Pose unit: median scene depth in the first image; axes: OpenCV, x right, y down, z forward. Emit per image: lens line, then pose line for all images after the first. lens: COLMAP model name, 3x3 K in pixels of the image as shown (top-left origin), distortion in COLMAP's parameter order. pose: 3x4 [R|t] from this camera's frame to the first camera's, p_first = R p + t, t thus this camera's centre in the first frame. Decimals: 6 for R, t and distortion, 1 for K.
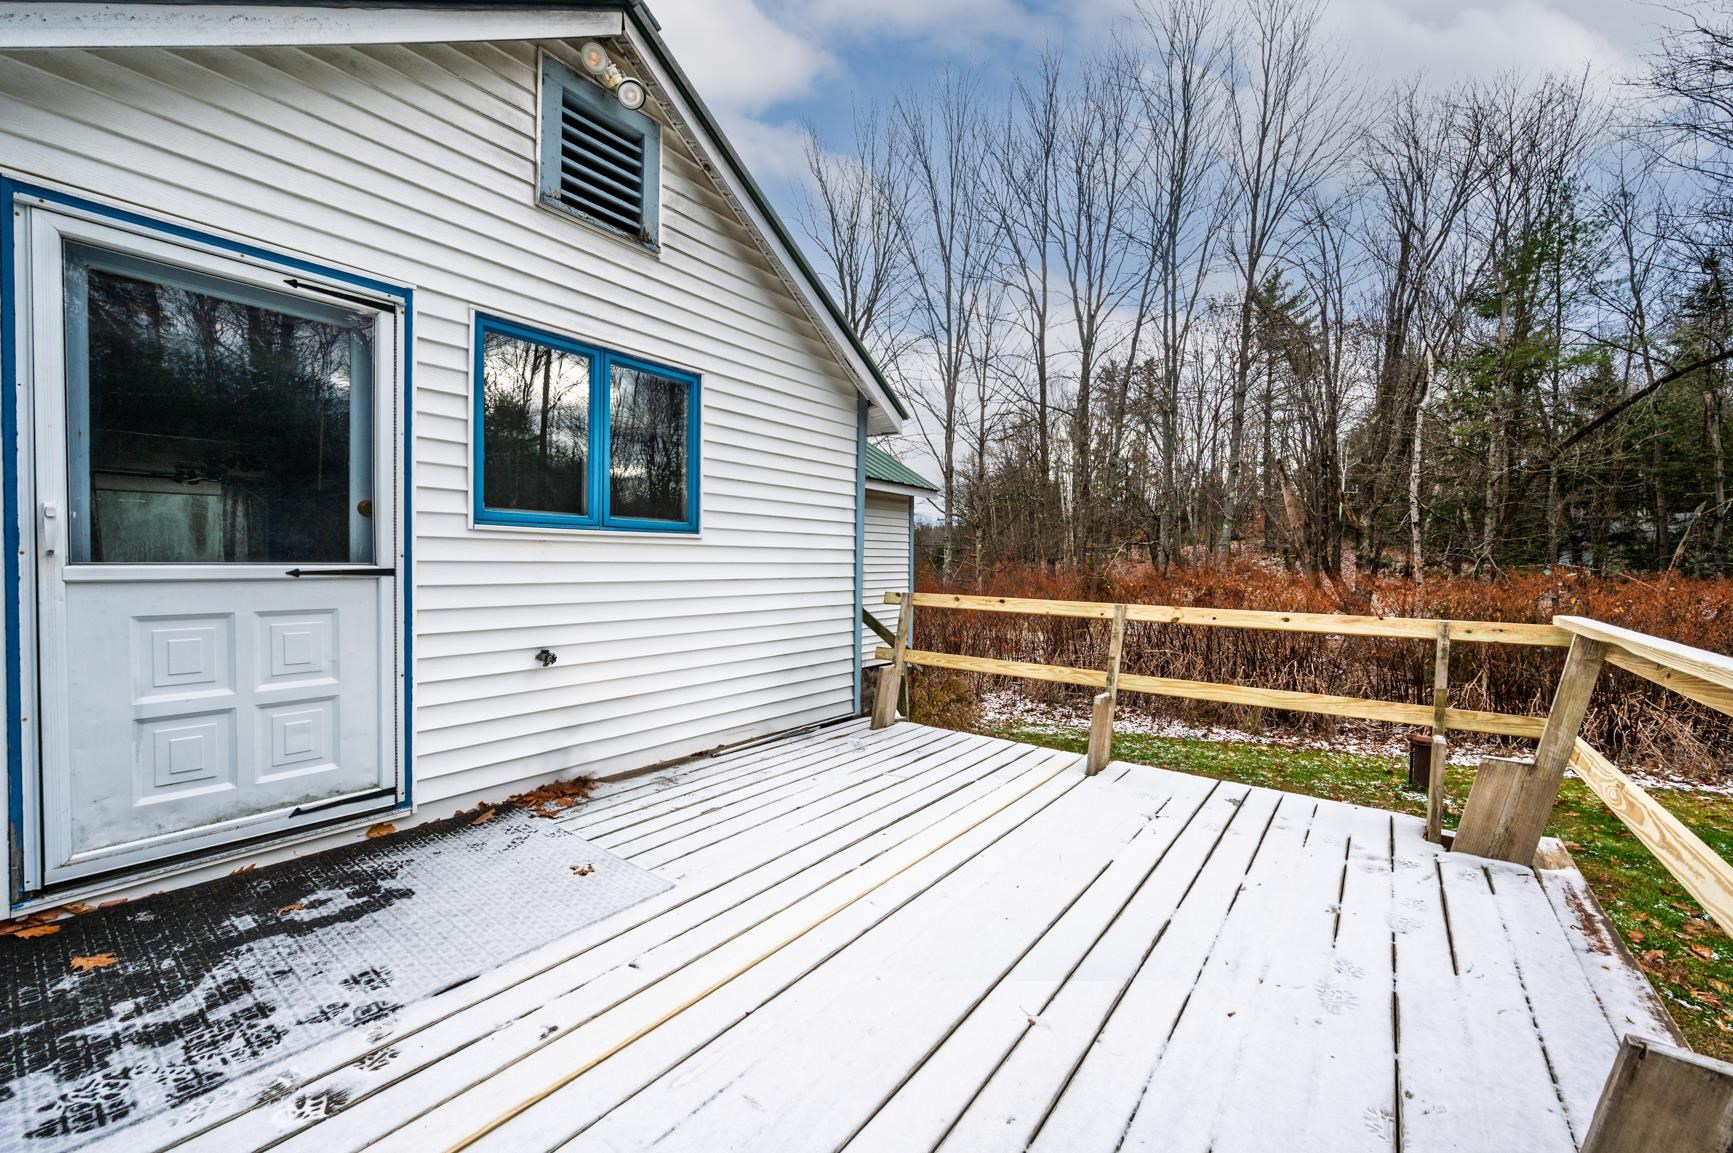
lens RADIAL K [[691.2, 0, 874.3], [0, 691.2, 570.0], [0, 0, 1]] dist [0.003253, 0.000175]
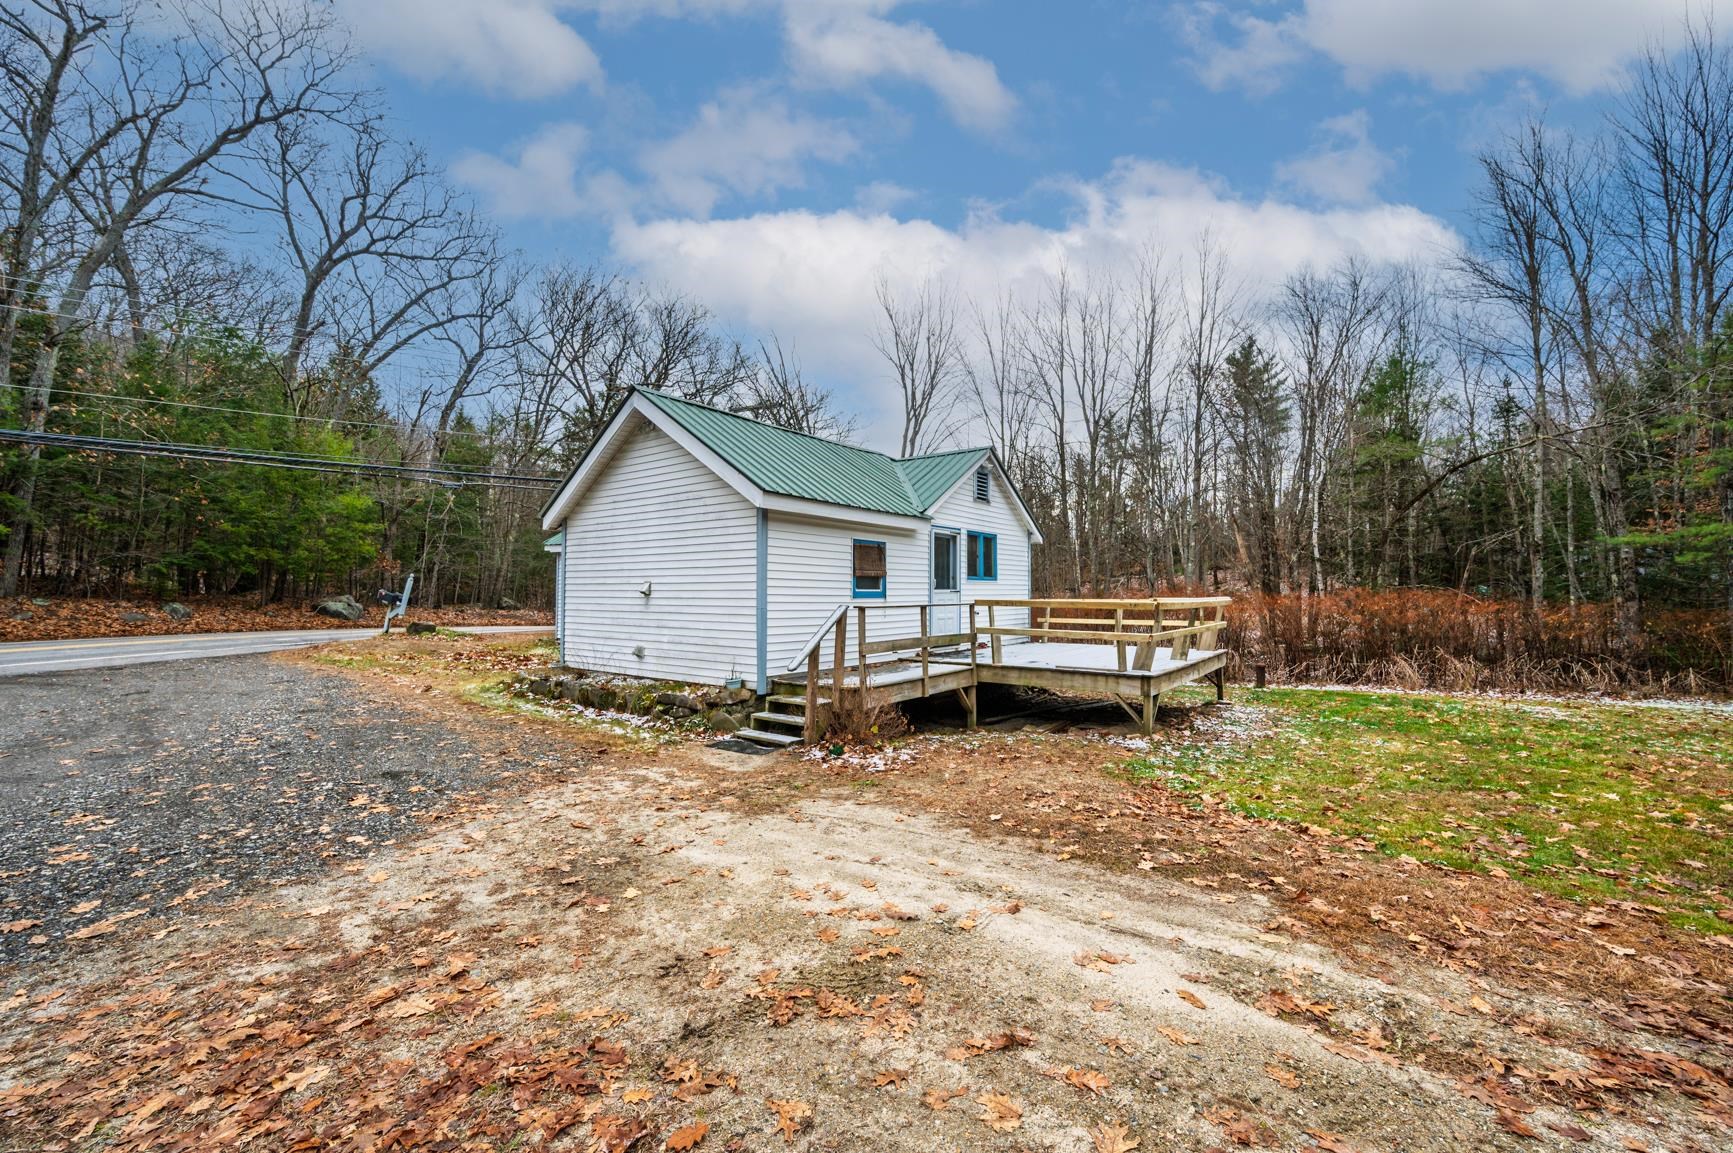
lens RADIAL K [[691.2, 0, 869.7], [0, 691.2, 582.5], [0, 0, 1]] dist [0.003253, 0.000175]
pose [[0.999740, -0.021225, -0.008372, -0.198183], [0.020943, 0.999256, -0.032381, 0.012917], [0.009053, 0.032197, 0.999441, -0.565988]]
